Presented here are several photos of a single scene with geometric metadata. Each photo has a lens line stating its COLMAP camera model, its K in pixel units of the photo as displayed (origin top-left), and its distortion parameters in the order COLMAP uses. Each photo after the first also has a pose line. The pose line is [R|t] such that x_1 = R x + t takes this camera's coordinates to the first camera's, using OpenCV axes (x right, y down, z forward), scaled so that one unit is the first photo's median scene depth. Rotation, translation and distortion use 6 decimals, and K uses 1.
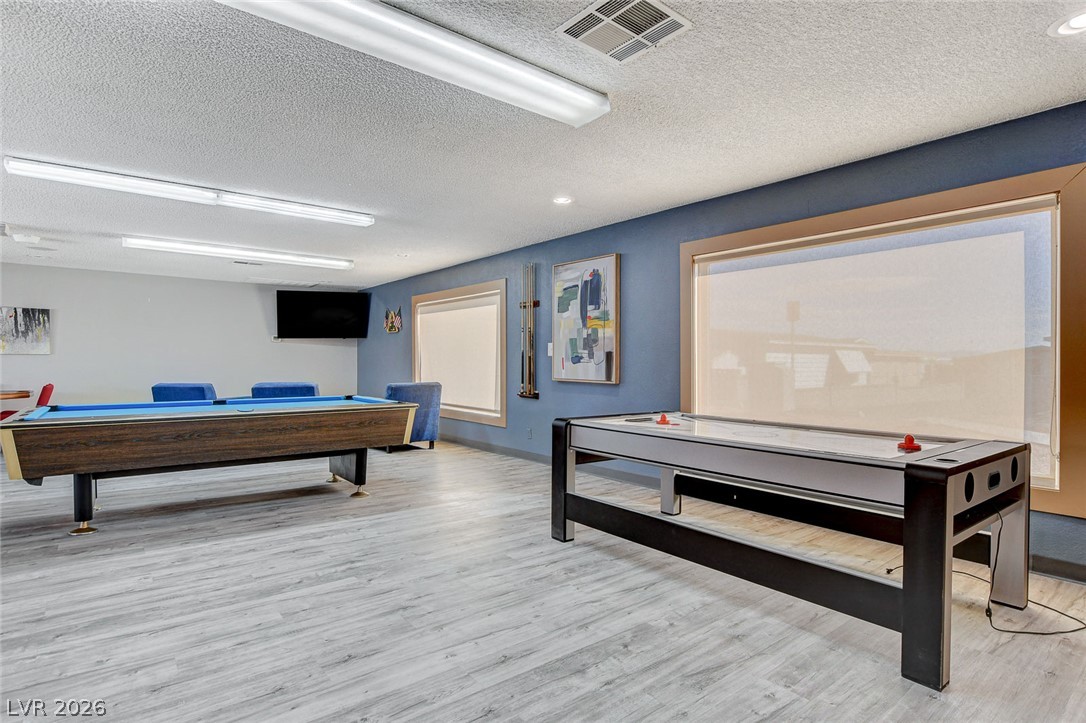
lens RADIAL K [[560.3, 0, 541.4], [0, 560.3, 363.3], [0, 0, 1]] dist [0.015654, 0.000276]
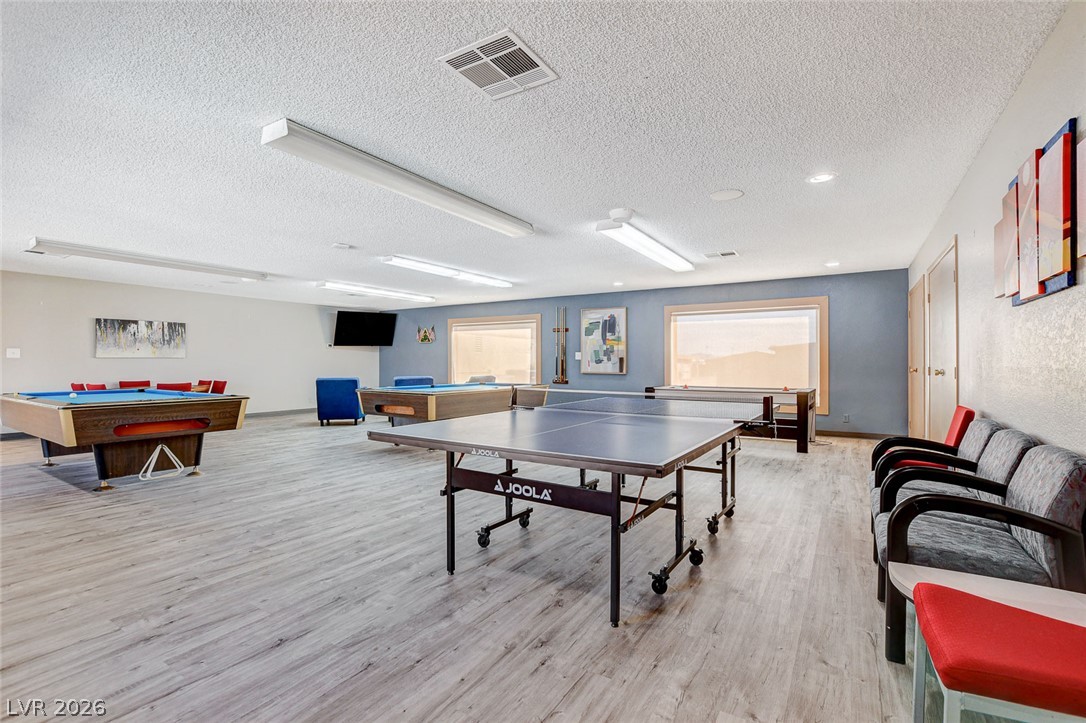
lens RADIAL K [[484.0, 0, 547.6], [0, 484.0, 359.6], [0, 0, 1]] dist [-0.001167, -0.000018]
pose [[0.937717, -0.000257, 0.347399, -0.640057], [0.003170, 0.999964, -0.007815, -0.000647], [-0.347385, 0.008429, 0.937685, -0.441032]]
